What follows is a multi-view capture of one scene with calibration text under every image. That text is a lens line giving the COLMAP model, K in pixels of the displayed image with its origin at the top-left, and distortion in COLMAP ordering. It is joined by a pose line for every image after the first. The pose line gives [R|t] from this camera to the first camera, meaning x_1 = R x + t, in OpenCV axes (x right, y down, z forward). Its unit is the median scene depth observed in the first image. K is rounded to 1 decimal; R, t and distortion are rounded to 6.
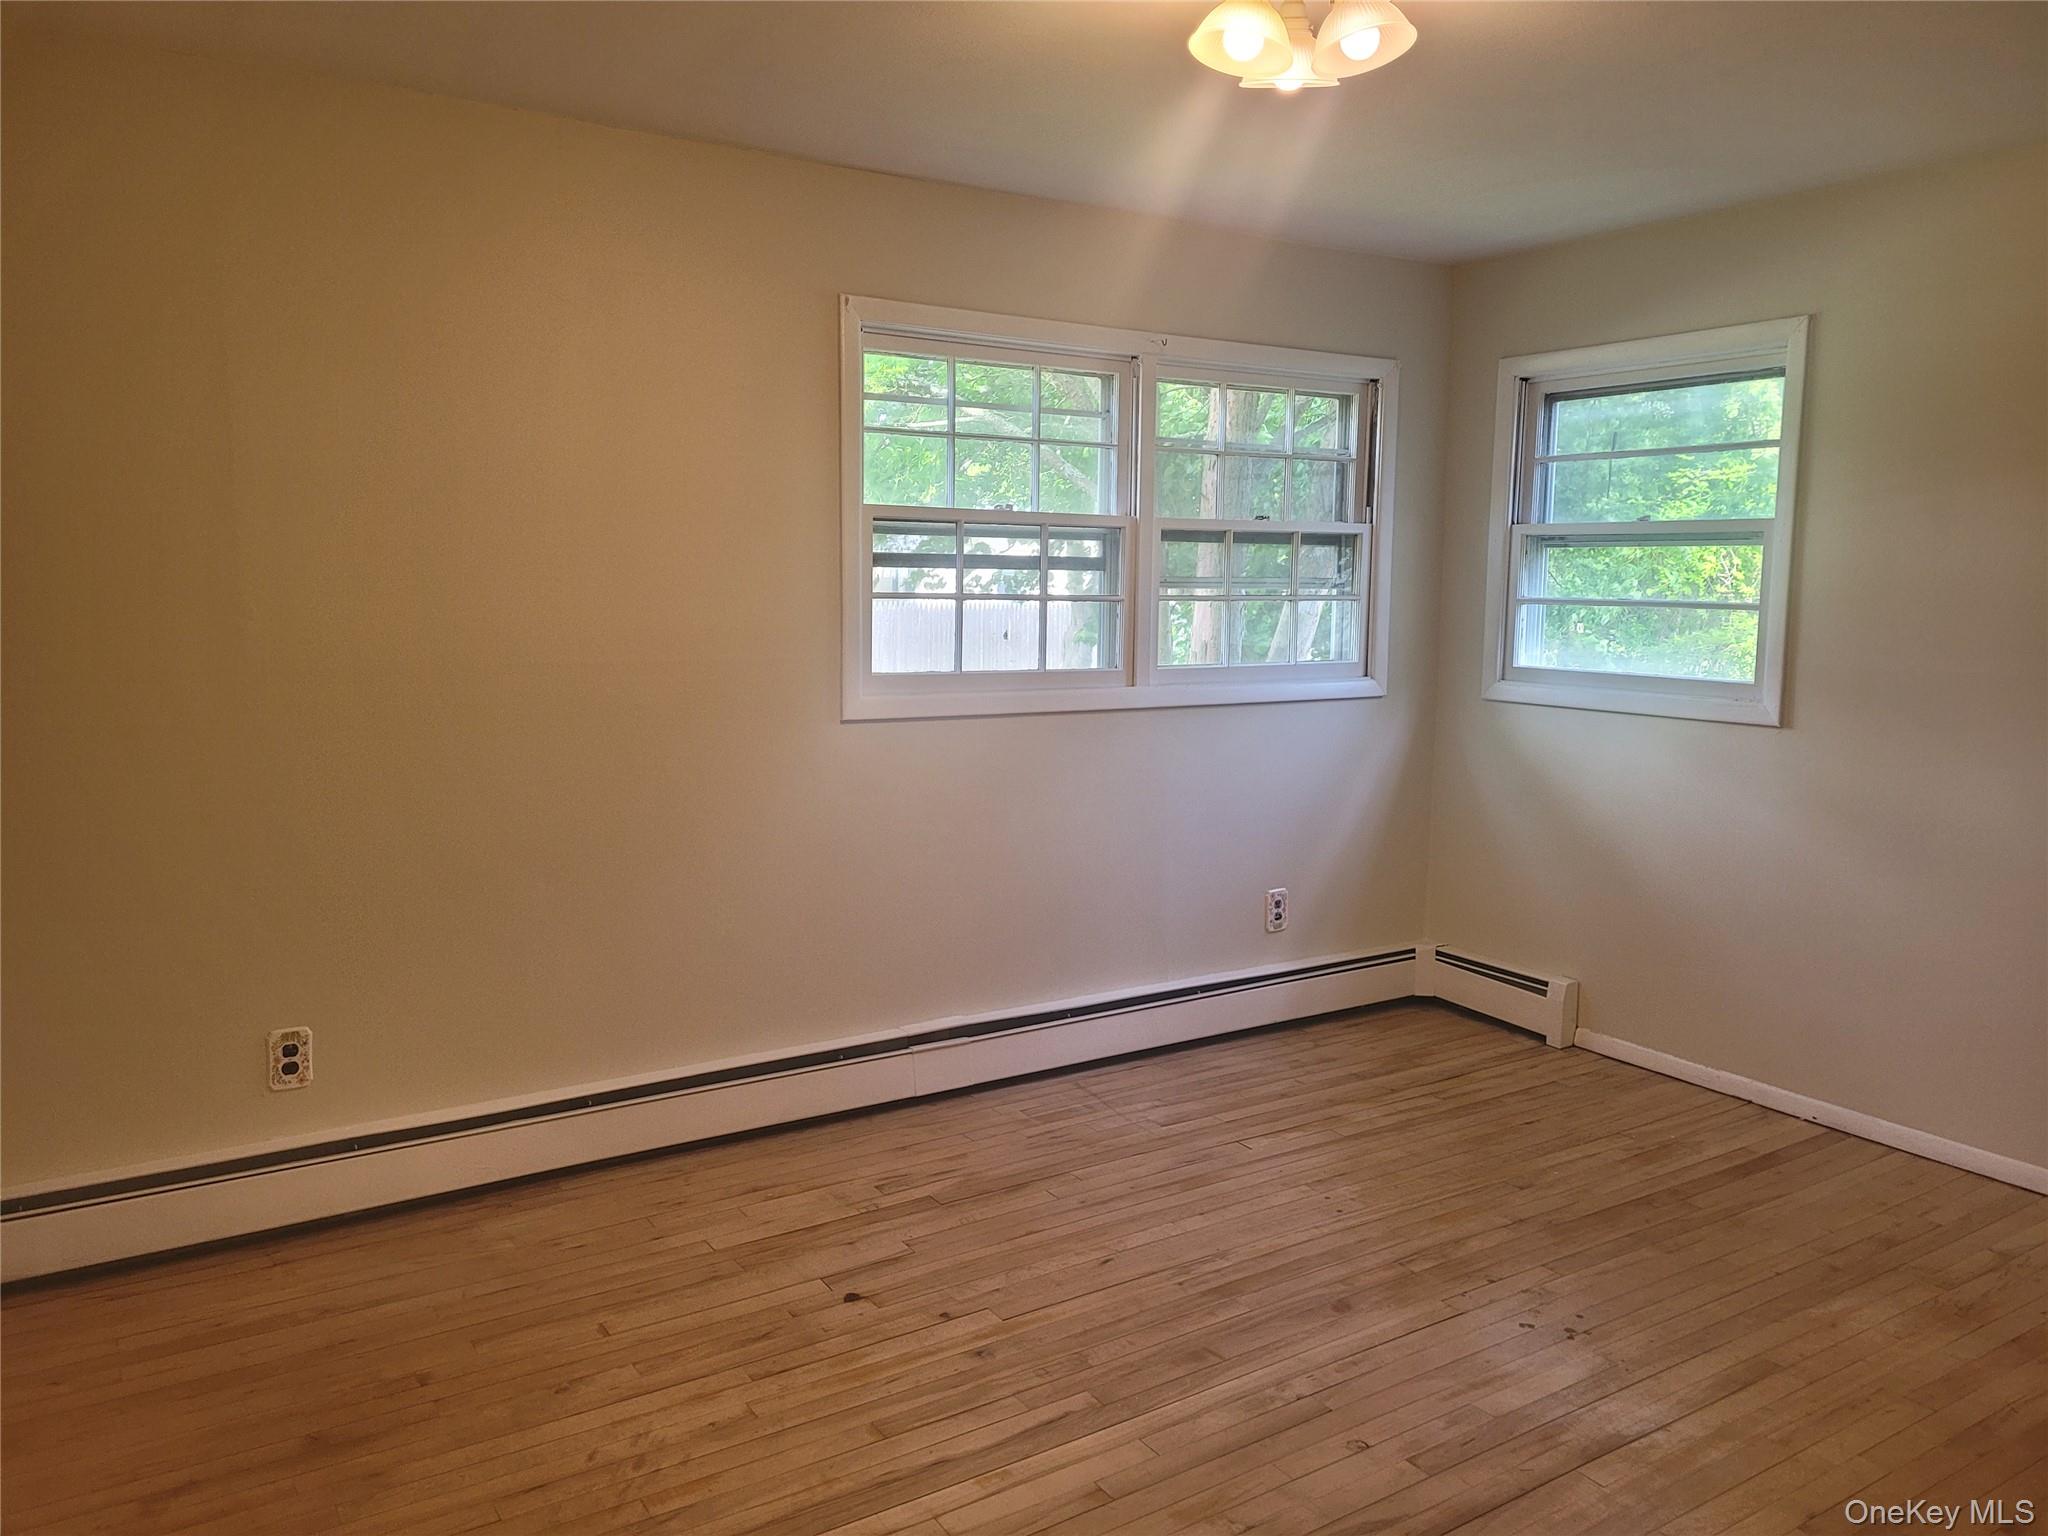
lens RADIAL K [[1558.2, 0, 1074.4], [0, 1558.2, 767.7], [0, 0, 1]] dist [0.054853, -0.080217]
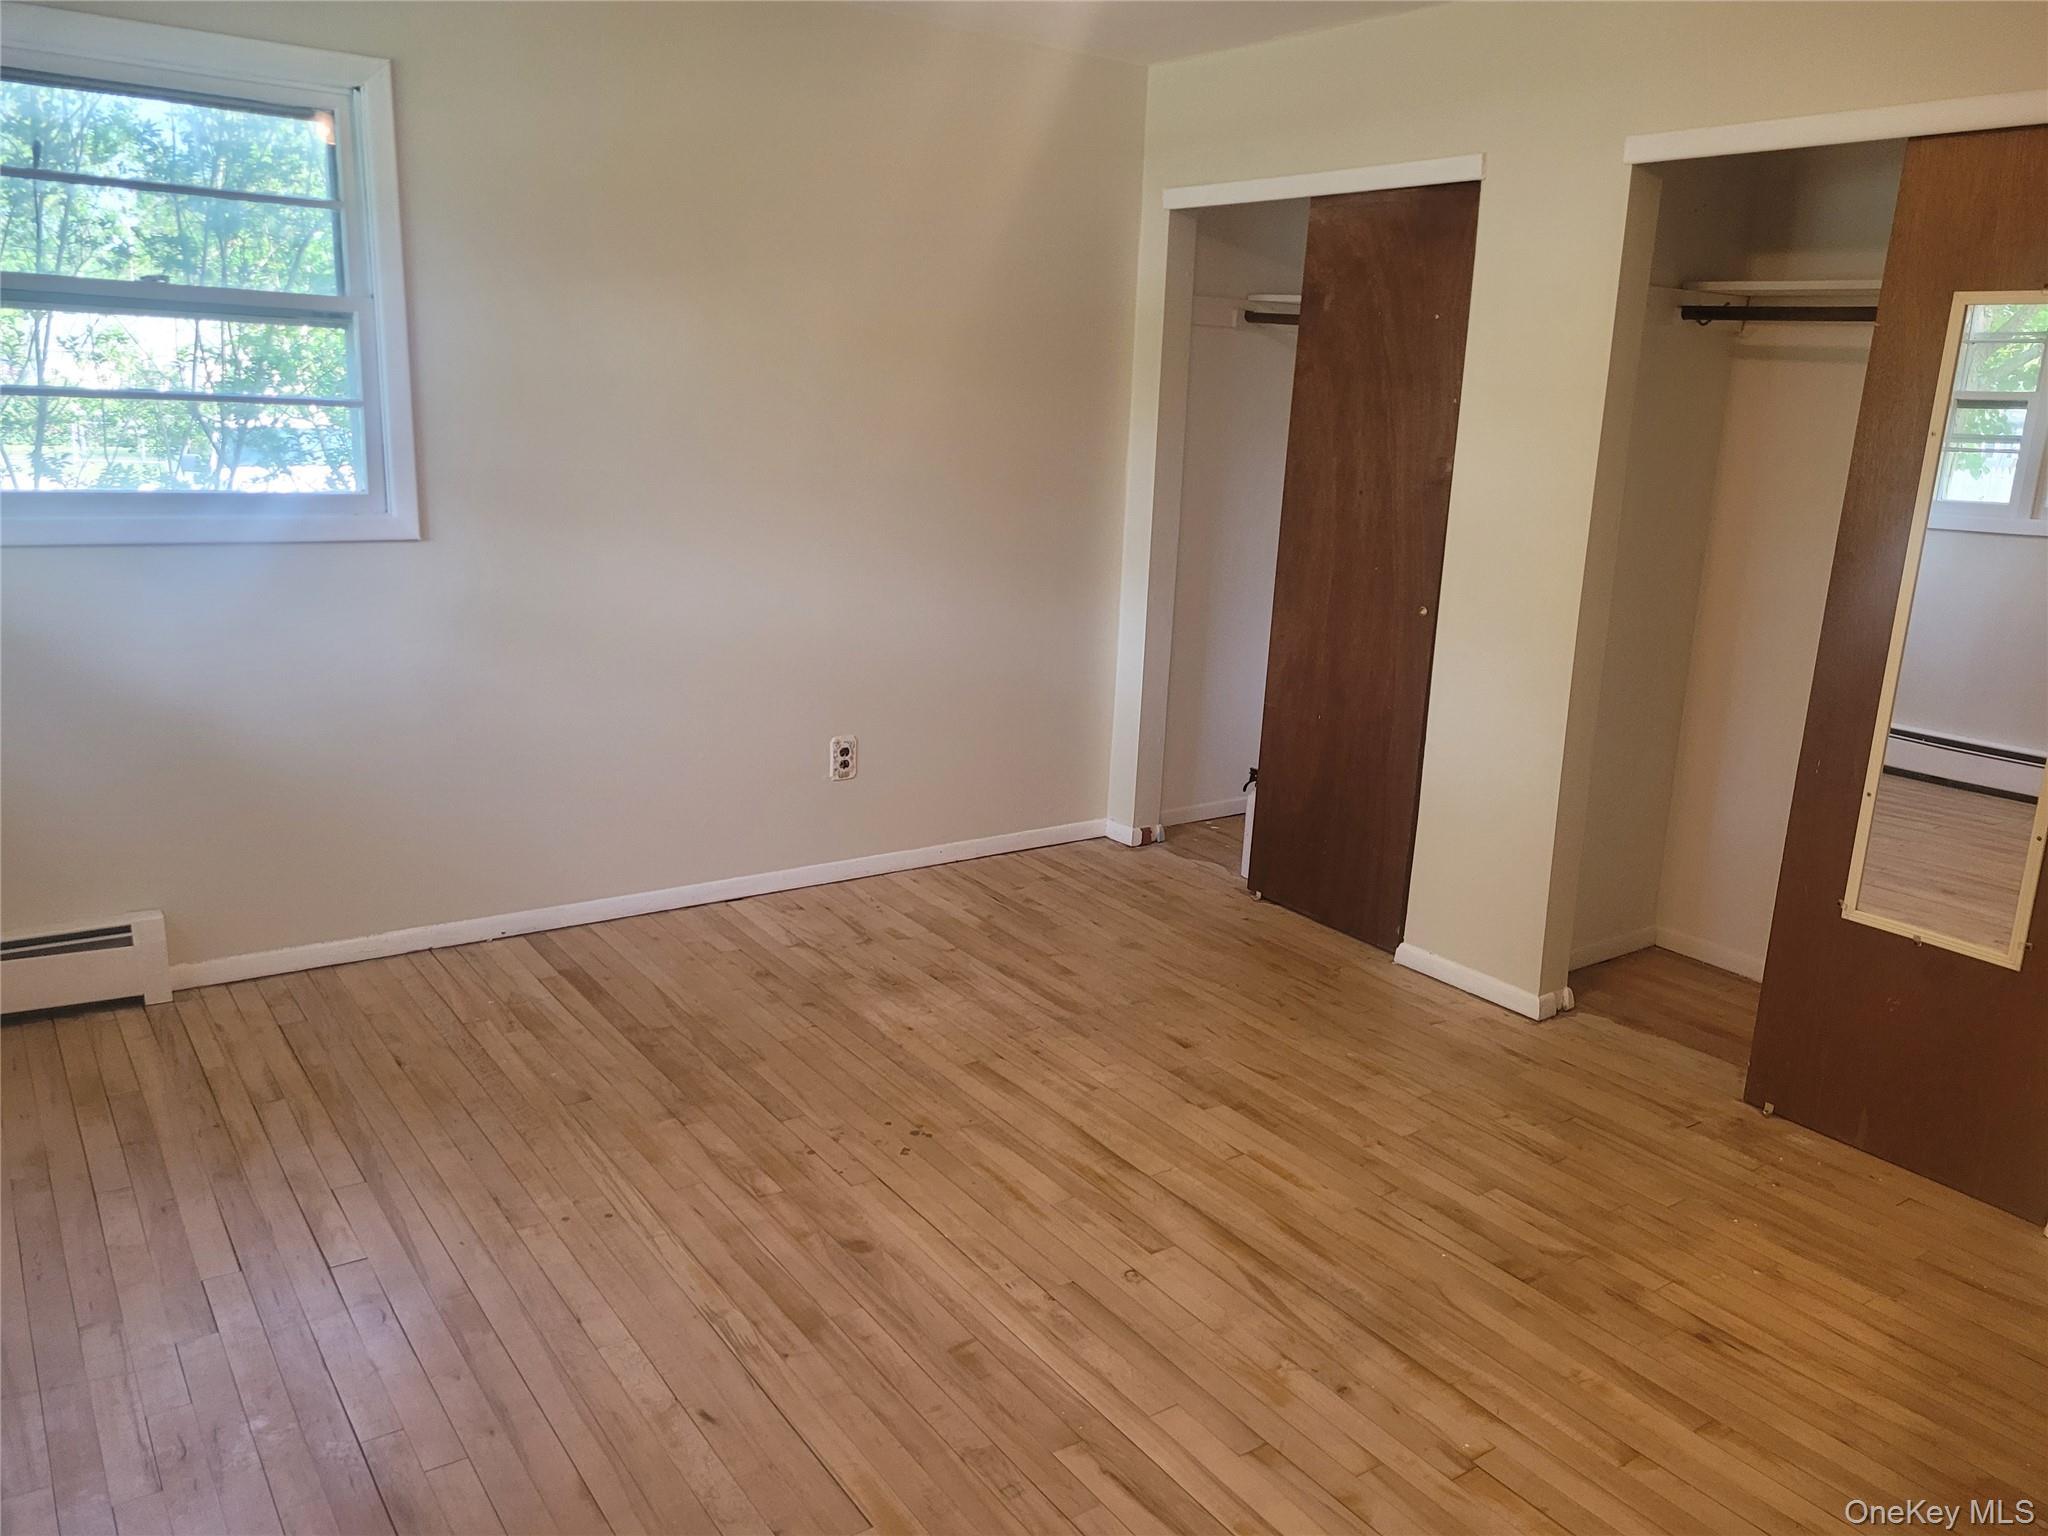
lens RADIAL K [[1525.9, 0, 1024.0], [0, 1525.9, 768.0], [0, 0, 1]] dist [0.004995, 0.000769]
pose [[-0.023131, -0.244962, 0.969257, -0.485972], [0.090187, 0.965052, 0.246051, -0.092263], [-0.995656, 0.093106, -0.000230, 0.734927]]
